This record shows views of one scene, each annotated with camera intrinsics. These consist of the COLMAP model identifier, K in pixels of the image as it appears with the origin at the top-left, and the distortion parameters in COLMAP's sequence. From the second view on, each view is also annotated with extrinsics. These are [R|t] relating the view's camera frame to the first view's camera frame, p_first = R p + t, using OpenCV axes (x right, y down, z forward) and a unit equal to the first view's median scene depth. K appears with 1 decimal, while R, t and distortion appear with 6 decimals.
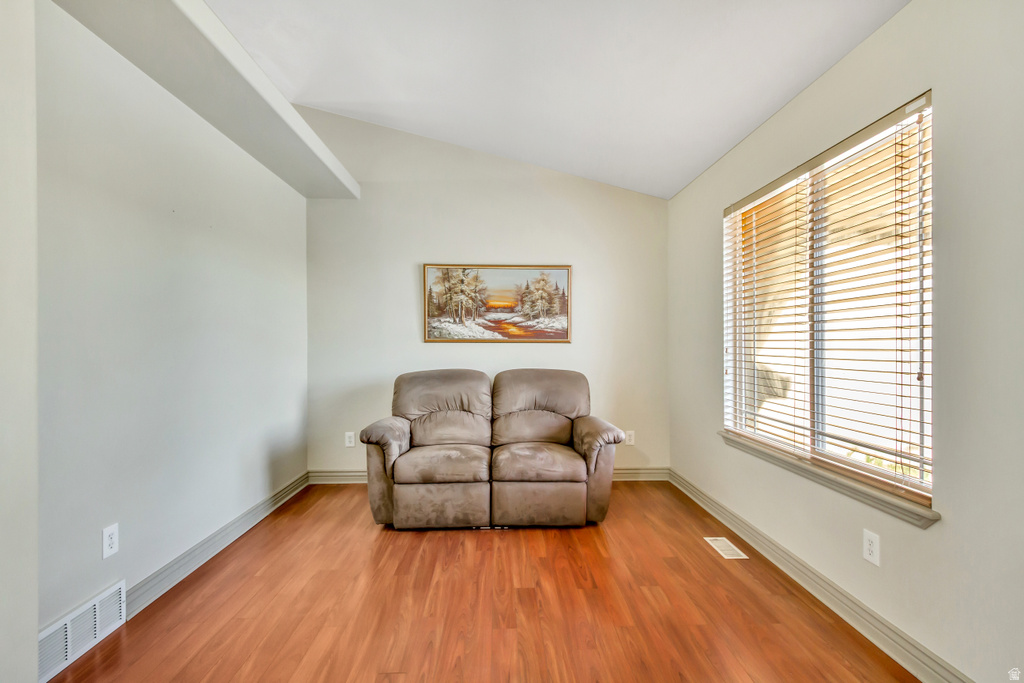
lens RADIAL K [[468.5, 0, 512.6], [0, 468.5, 347.1], [0, 0, 1]] dist [0.010336, -0.004362]
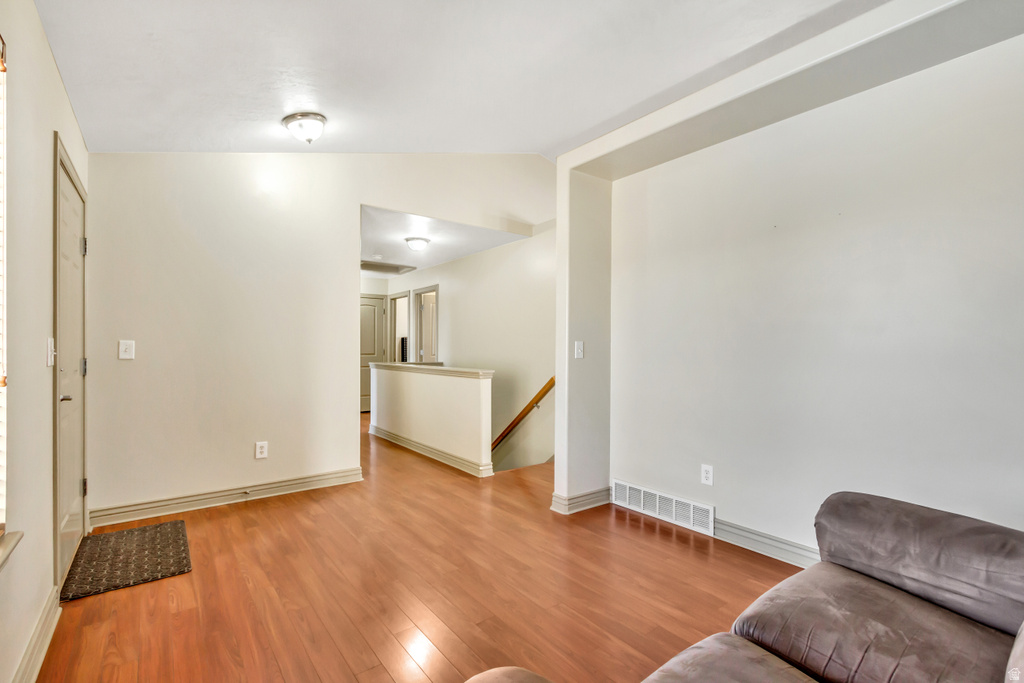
lens RADIAL K [[468.5, 0, 512.6], [0, 468.5, 347.1], [0, 0, 1]] dist [0.010336, -0.004362]
pose [[-0.819477, -0.000708, -0.573111, 0.519067], [-0.004013, 0.999982, 0.004502, -0.004518], [0.573098, 0.005989, -0.819465, 1.853315]]
